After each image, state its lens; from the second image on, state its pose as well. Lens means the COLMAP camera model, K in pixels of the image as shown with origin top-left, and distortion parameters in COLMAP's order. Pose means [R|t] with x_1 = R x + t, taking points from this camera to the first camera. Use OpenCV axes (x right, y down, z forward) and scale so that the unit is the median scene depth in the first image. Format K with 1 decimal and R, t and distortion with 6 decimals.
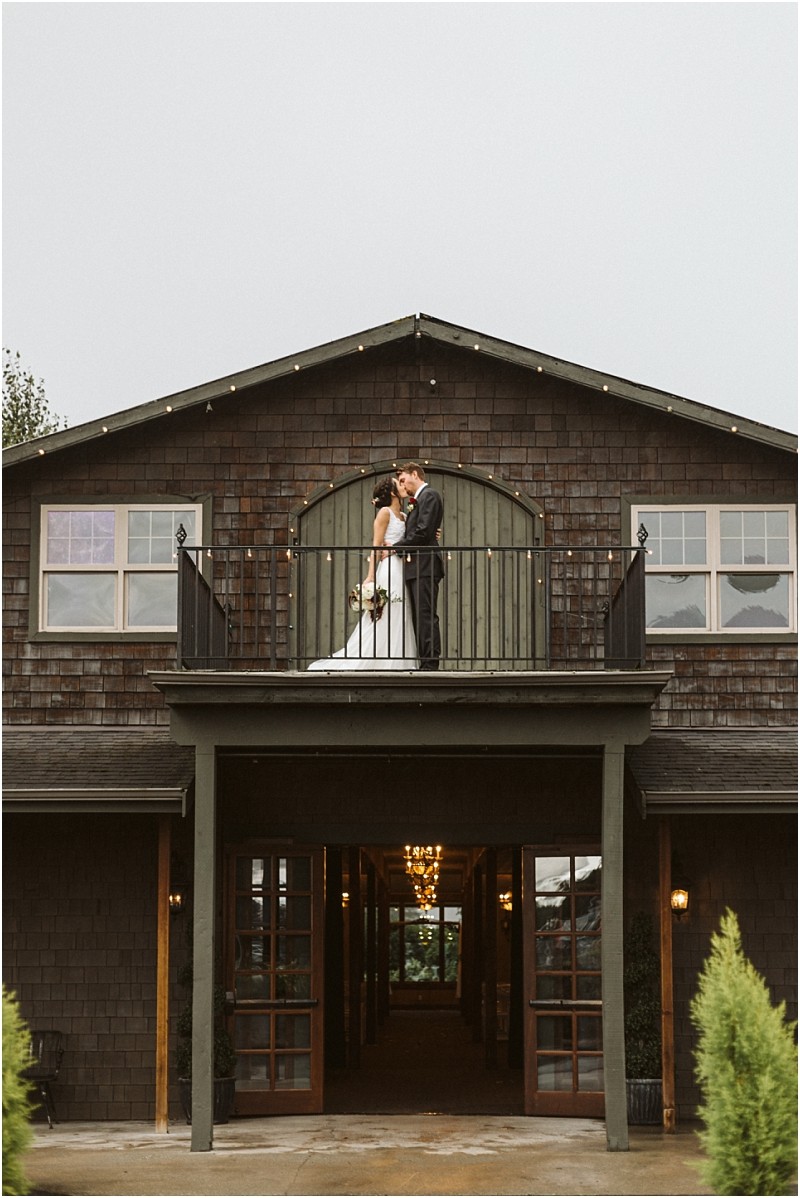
lens RADIAL K [[4993.5, 0, 400.0], [0, 4993.5, 599.0], [0, 0, 1]] dist [0.105756, 3.878331]
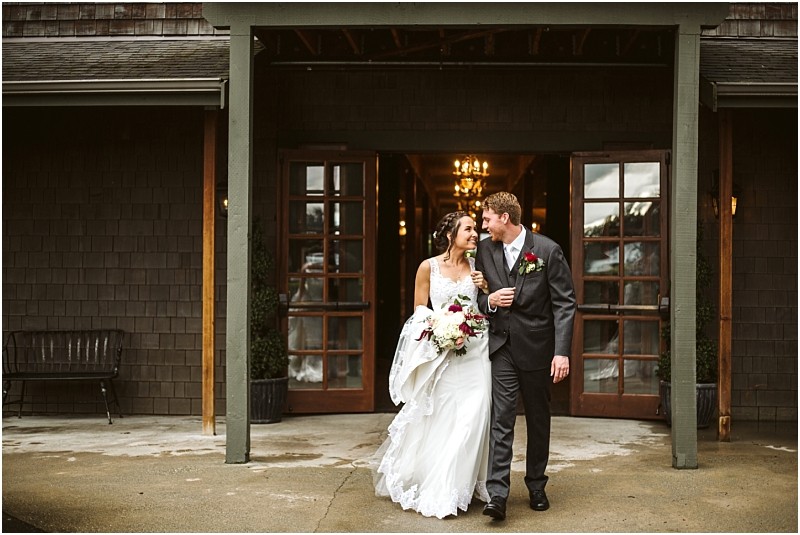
lens RADIAL K [[3326.4, 0, 400.0], [0, 3326.4, 267.5], [0, 0, 1]] dist [-0.827474, -2.283101]
pose [[0.999871, 0.007652, -0.014117, -0.000640], [-0.006644, 0.997516, 0.070130, 0.025743], [0.014618, -0.070027, 0.997438, 0.327847]]
